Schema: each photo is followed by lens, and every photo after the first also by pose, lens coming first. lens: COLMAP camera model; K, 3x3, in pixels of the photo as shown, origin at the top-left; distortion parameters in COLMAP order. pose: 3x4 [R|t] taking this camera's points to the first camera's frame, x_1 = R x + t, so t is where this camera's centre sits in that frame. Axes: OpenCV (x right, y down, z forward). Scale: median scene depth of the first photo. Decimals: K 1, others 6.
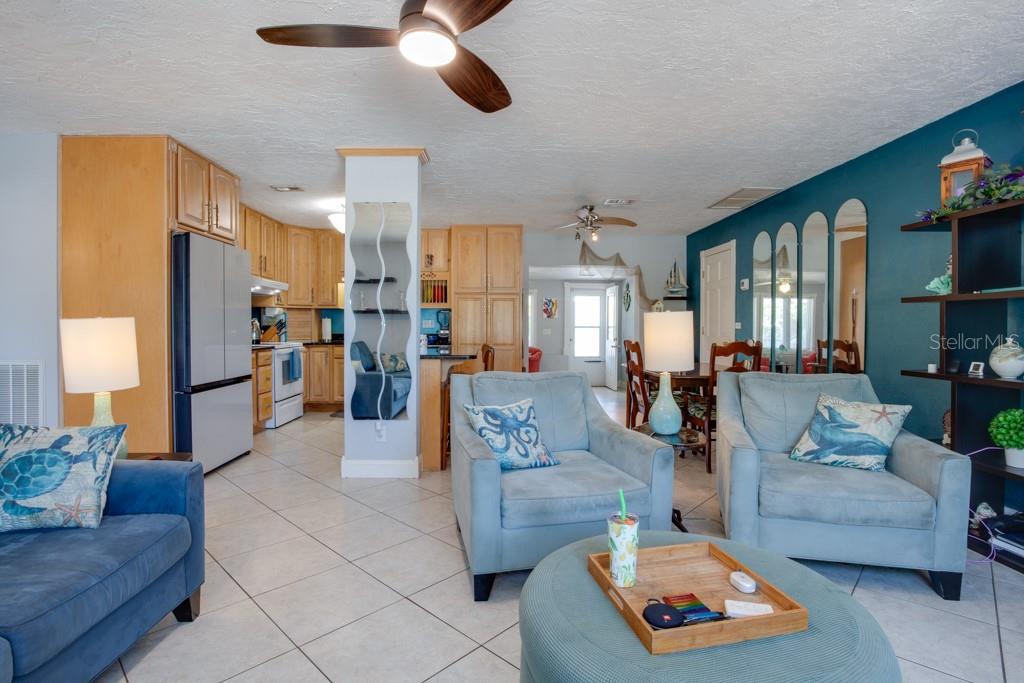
lens RADIAL K [[519.5, 0, 515.8], [0, 519.5, 347.5], [0, 0, 1]] dist [-0.057741, 0.014938]
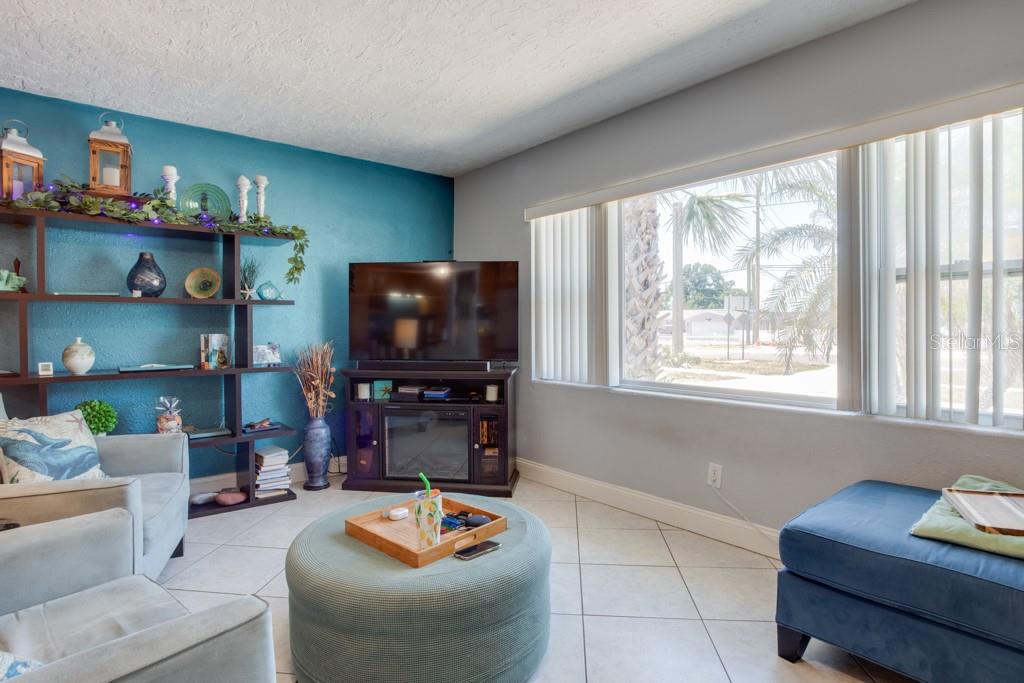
lens RADIAL K [[532.9, 0, 518.6], [0, 532.9, 334.9], [0, 0, 1]] dist [-0.041522, 0.010877]
pose [[-0.623852, -0.013041, 0.781434, -0.193978], [0.033288, 0.998510, 0.043239, -0.015601], [-0.780834, 0.052987, -0.622488, 0.361781]]
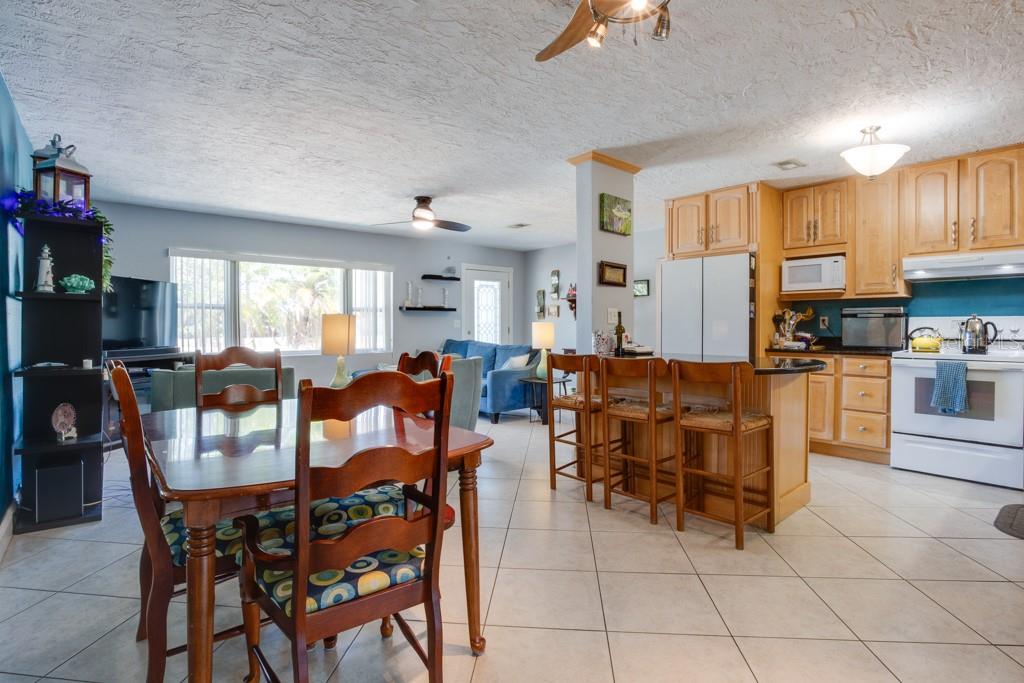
lens RADIAL K [[491.0, 0, 521.1], [0, 491.0, 322.4], [0, 0, 1]] dist [-0.047956, 0.005715]
pose [[-0.776710, -0.006255, -0.629828, 0.296929], [-0.029003, 0.999245, 0.025843, -0.041141], [0.629191, 0.038339, -0.776305, 0.997581]]
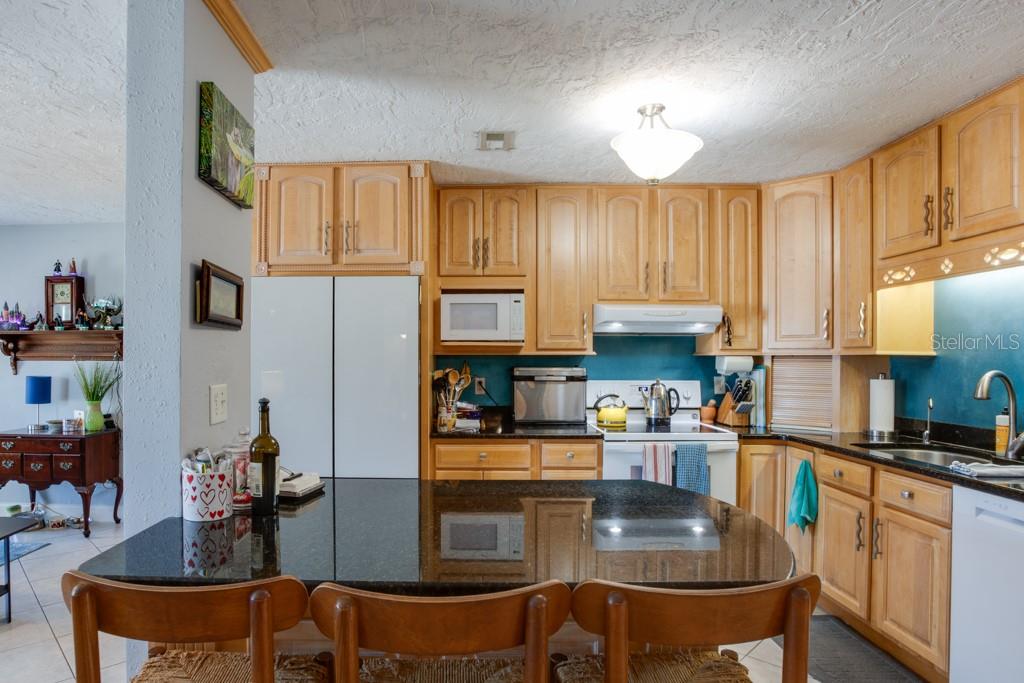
lens RADIAL K [[578.8, 0, 449.4], [0, 578.8, 357.0], [0, 0, 1]] dist [-0.056049, 0.013527]
pose [[-0.062356, -0.004482, -0.998044, 0.106490], [-0.042232, 0.999106, -0.001848, -0.062921], [0.997160, 0.042034, -0.062490, 0.736079]]
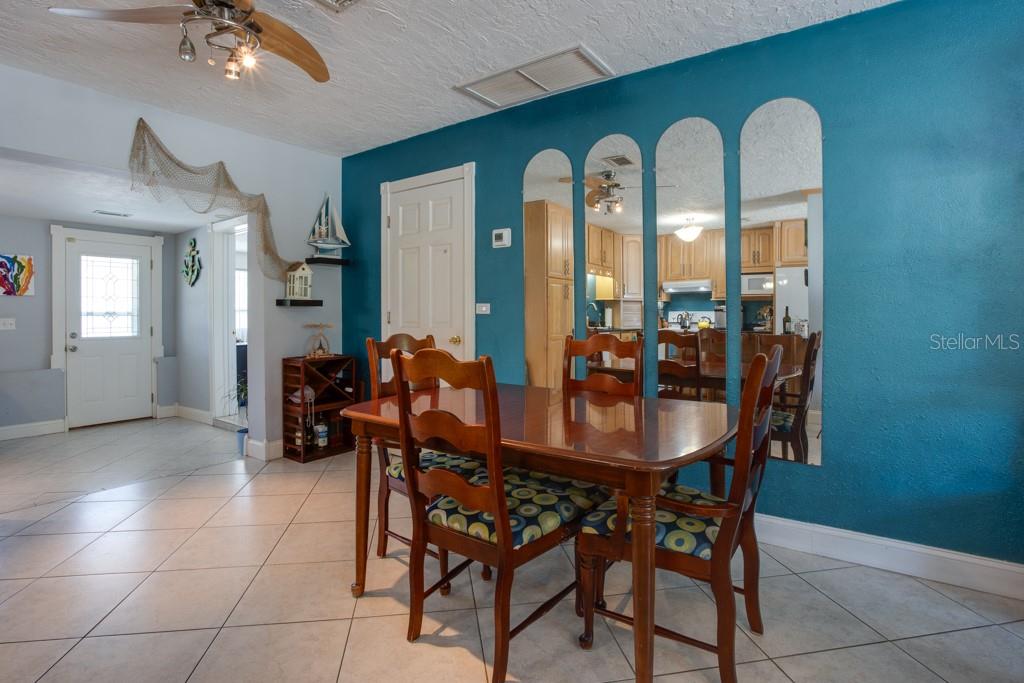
lens RADIAL K [[519.5, 0, 519.5], [0, 519.5, 323.8], [0, 0, 1]] dist [-0.057741, 0.014938]
pose [[0.619529, -0.019624, 0.784729, -0.008881], [0.035579, 0.999362, -0.003097, -0.019219], [-0.784167, 0.029838, 0.619832, 0.527404]]
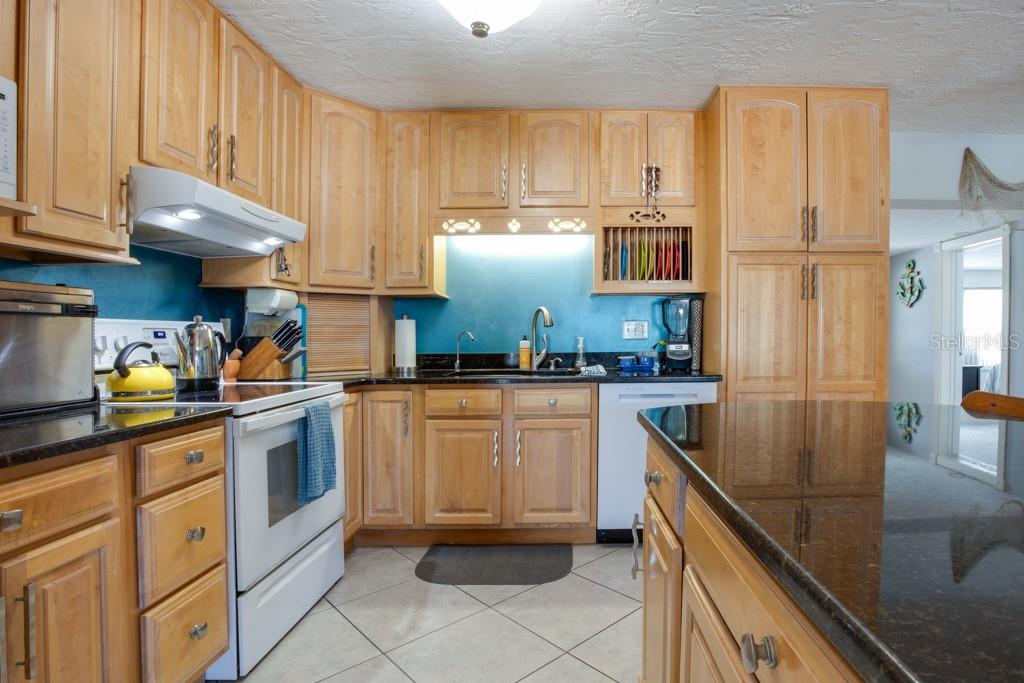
lens RADIAL K [[519.5, 0, 586.8], [0, 519.5, 339.4], [0, 0, 1]] dist [-0.057741, 0.014938]
pose [[0.999902, -0.009467, -0.010357, -0.222689], [0.009139, 0.999469, -0.031283, -0.025727], [0.010648, 0.031185, 0.999457, 0.600935]]
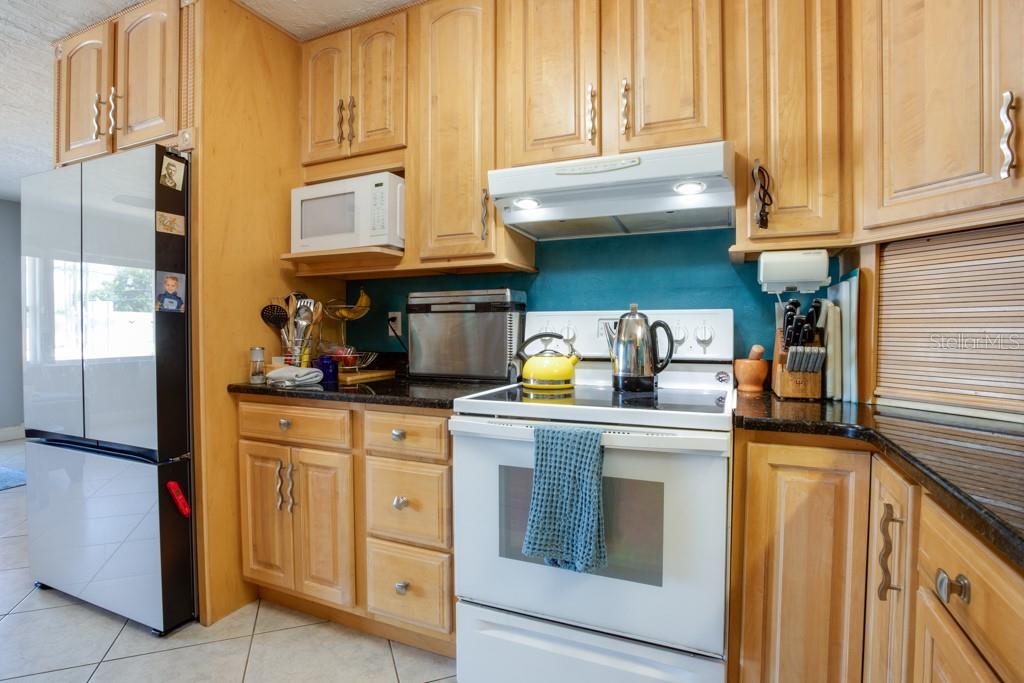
lens RADIAL K [[519.5, 0, 481.4], [0, 519.5, 309.1], [0, 0, 1]] dist [-0.057741, 0.014938]
pose [[-0.454826, -0.037179, -0.889804, -0.186409], [-0.036780, 0.999060, -0.022943, -0.039722], [0.889821, 0.022292, -0.455765, 0.954950]]
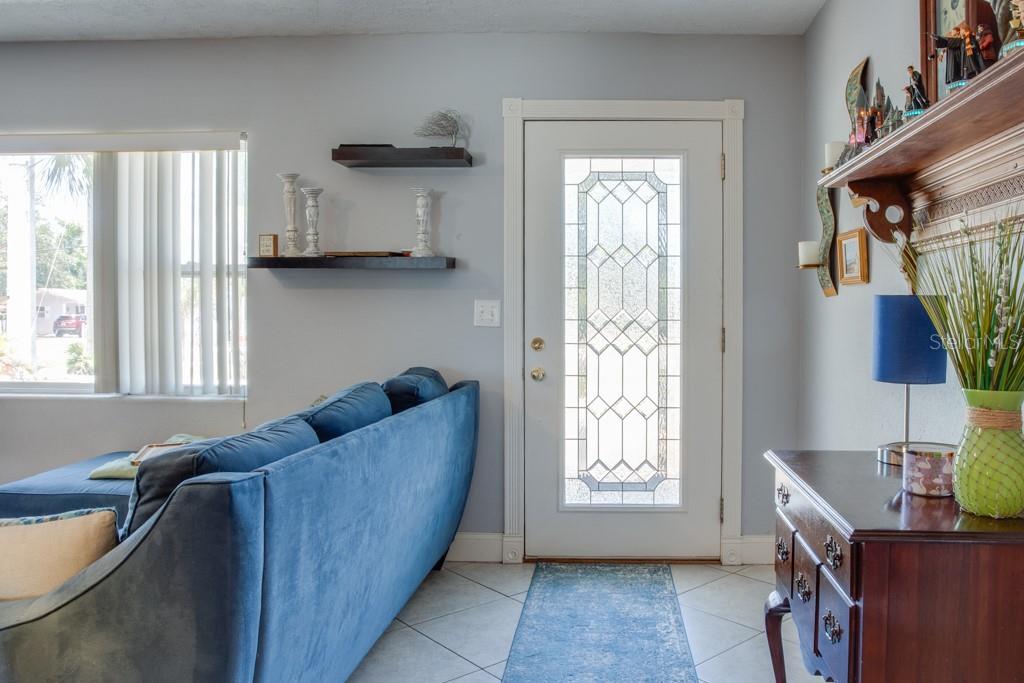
lens RADIAL K [[754.1, 0, 582.2], [0, 754.1, 326.1], [0, 0, 1]] dist [-0.057986, 0.019000]
pose [[-0.998460, -0.010463, 0.054481, -0.435476], [-0.007517, 0.998513, 0.054002, -0.022592], [-0.054965, 0.053509, -0.997053, 0.487806]]
